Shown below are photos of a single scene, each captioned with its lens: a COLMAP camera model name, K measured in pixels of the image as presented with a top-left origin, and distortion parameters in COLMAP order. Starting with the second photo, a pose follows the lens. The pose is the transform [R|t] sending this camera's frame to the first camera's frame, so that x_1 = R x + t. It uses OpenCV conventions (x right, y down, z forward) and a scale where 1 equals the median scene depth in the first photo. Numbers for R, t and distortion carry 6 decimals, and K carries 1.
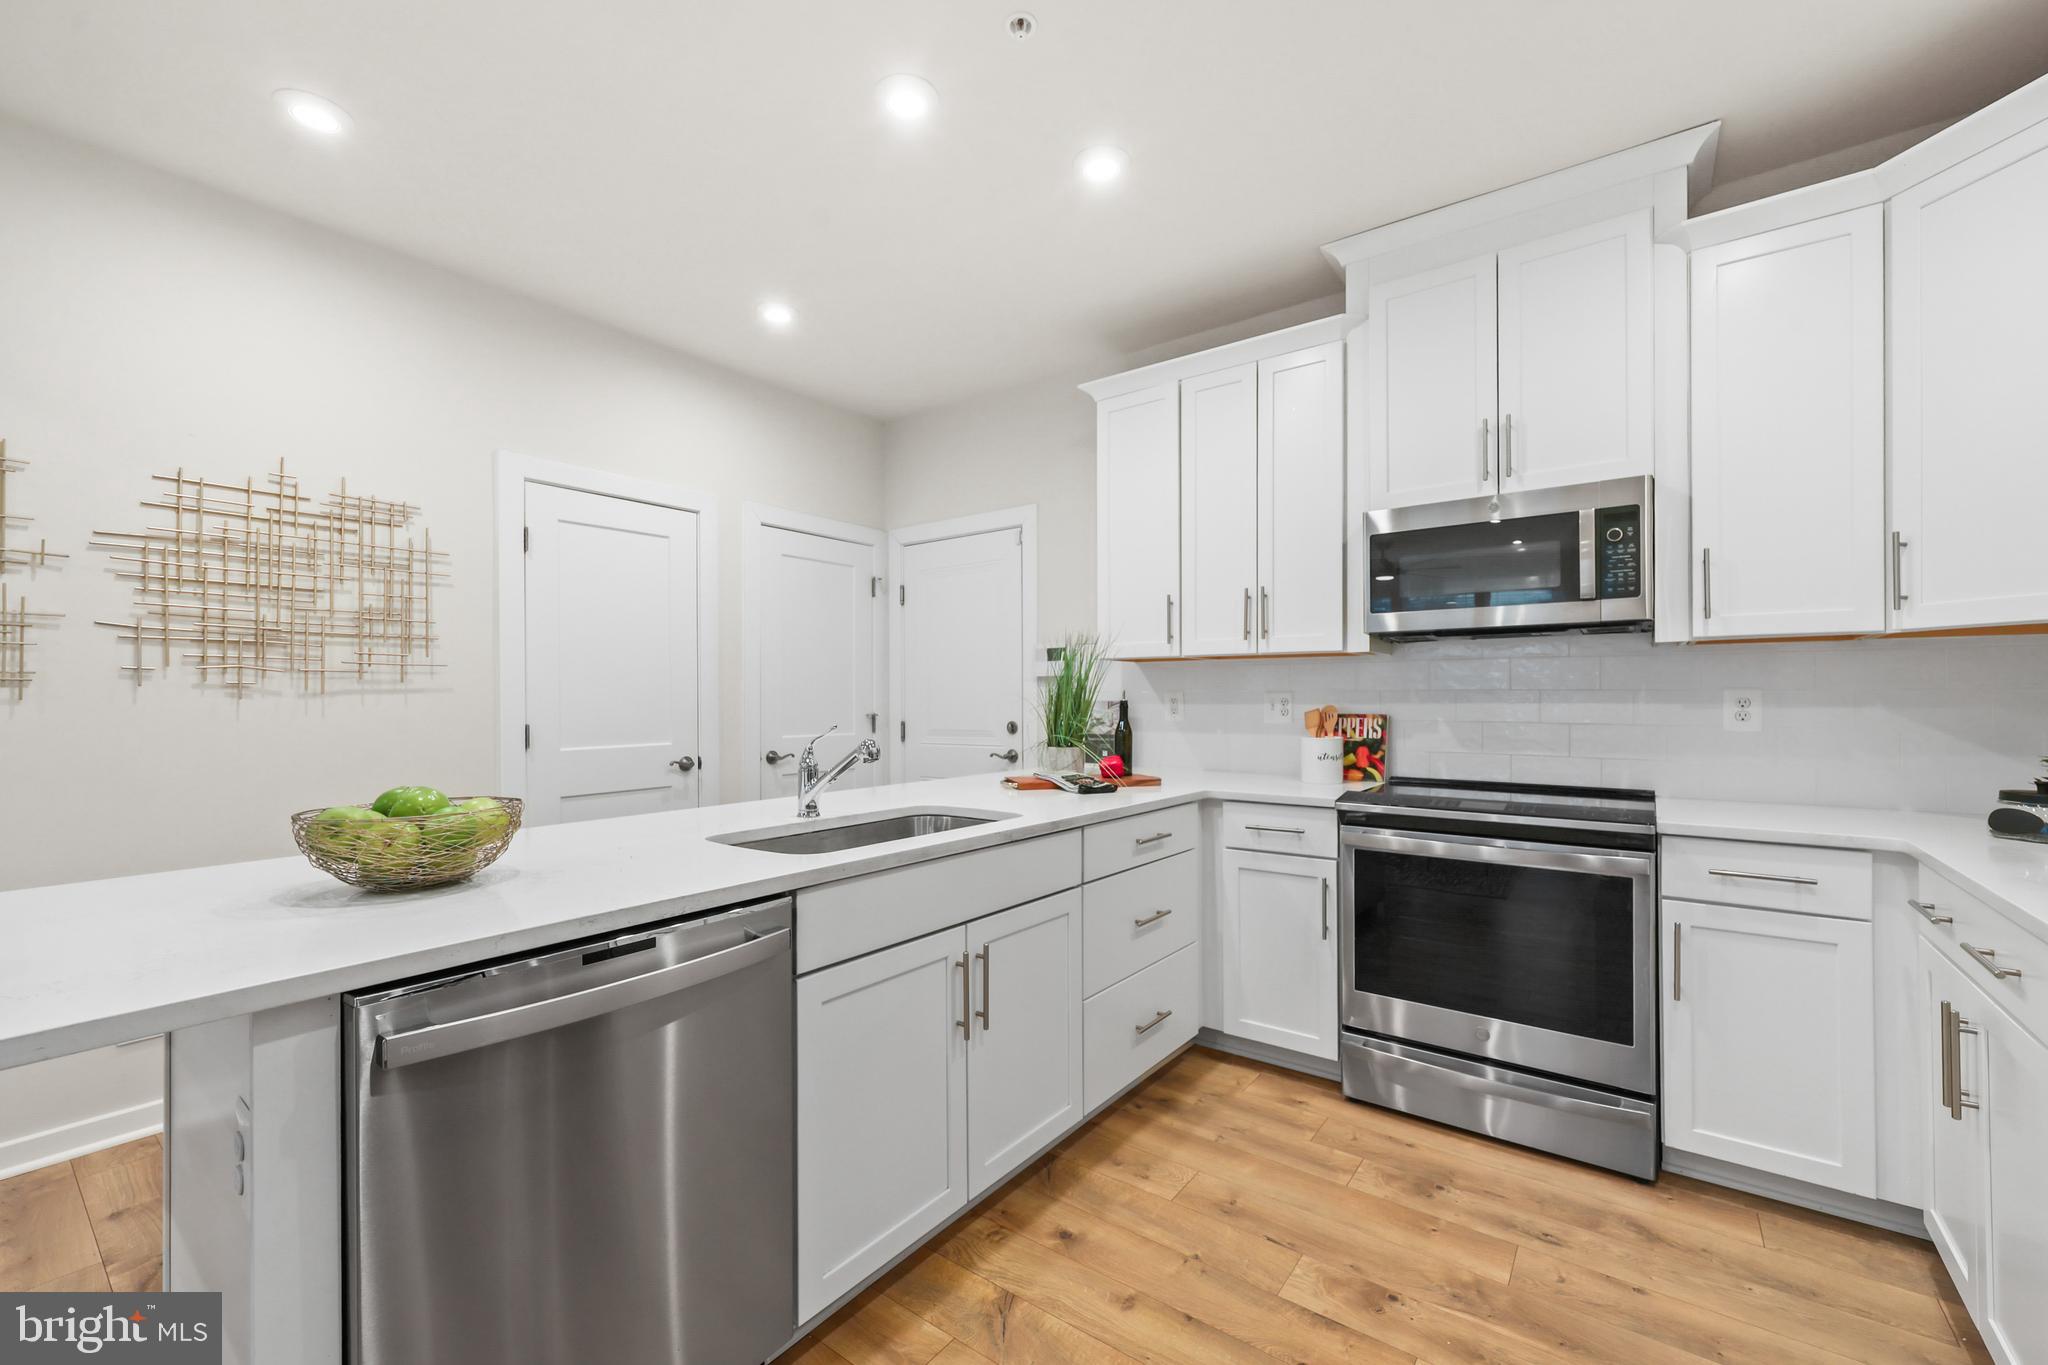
lens RADIAL K [[830.5, 0, 1035.1], [0, 830.5, 692.8], [0, 0, 1]] dist [0.003288, -0.001242]
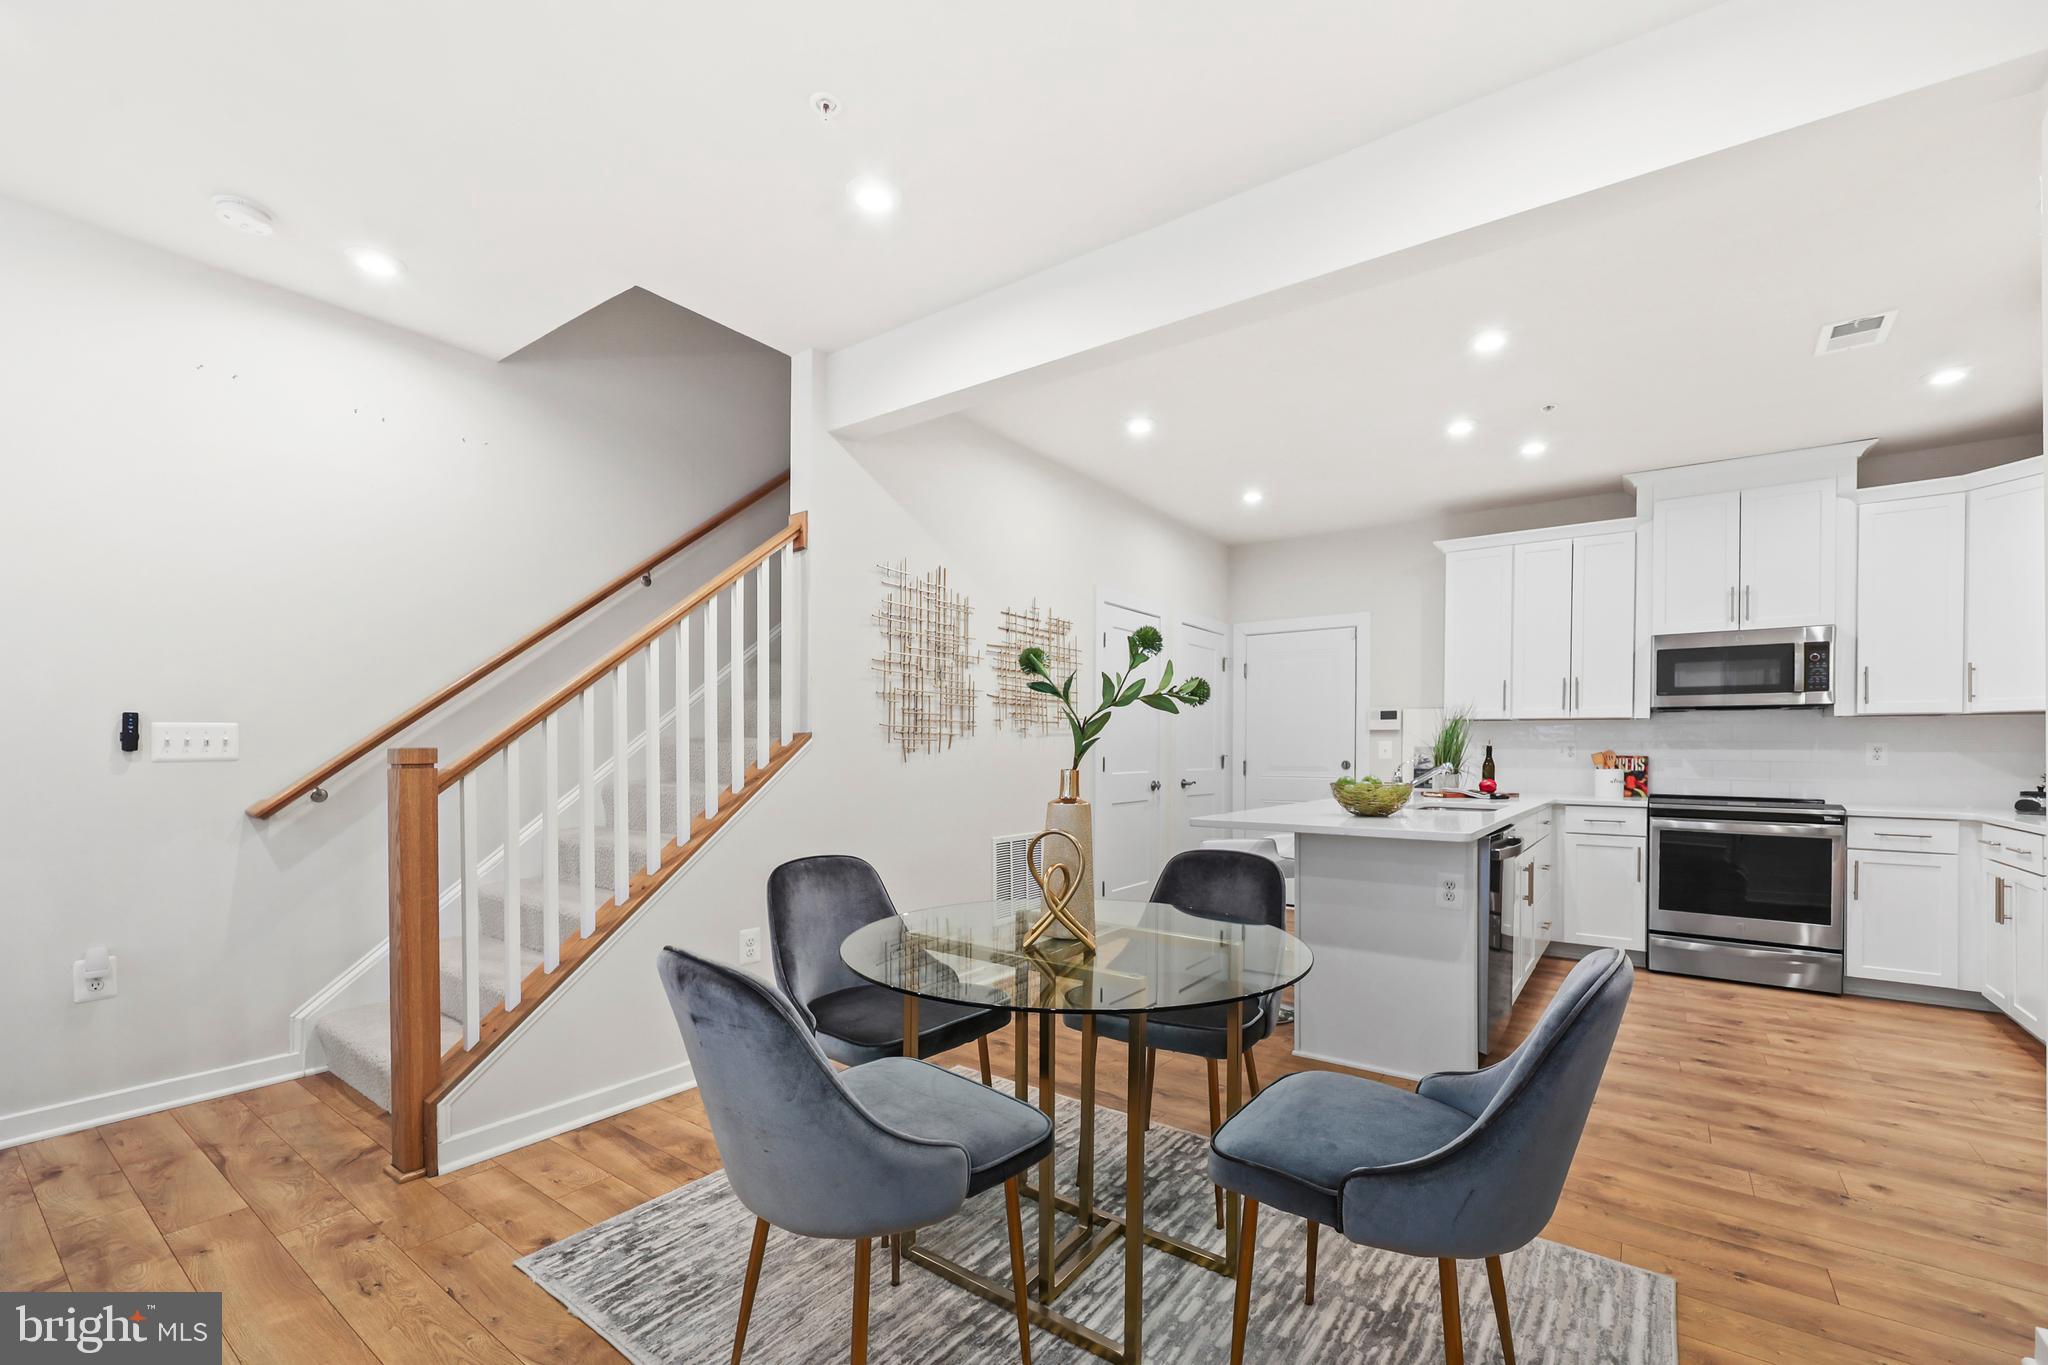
lens RADIAL K [[830.5, 0, 1055.2], [0, 830.5, 753.8], [0, 0, 1]] dist [0.003288, -0.001242]
pose [[0.999765, 0.011706, 0.018255, -0.945893], [-0.011903, 0.999872, 0.010720, 0.021903], [-0.018128, -0.010935, 0.999776, -0.756744]]
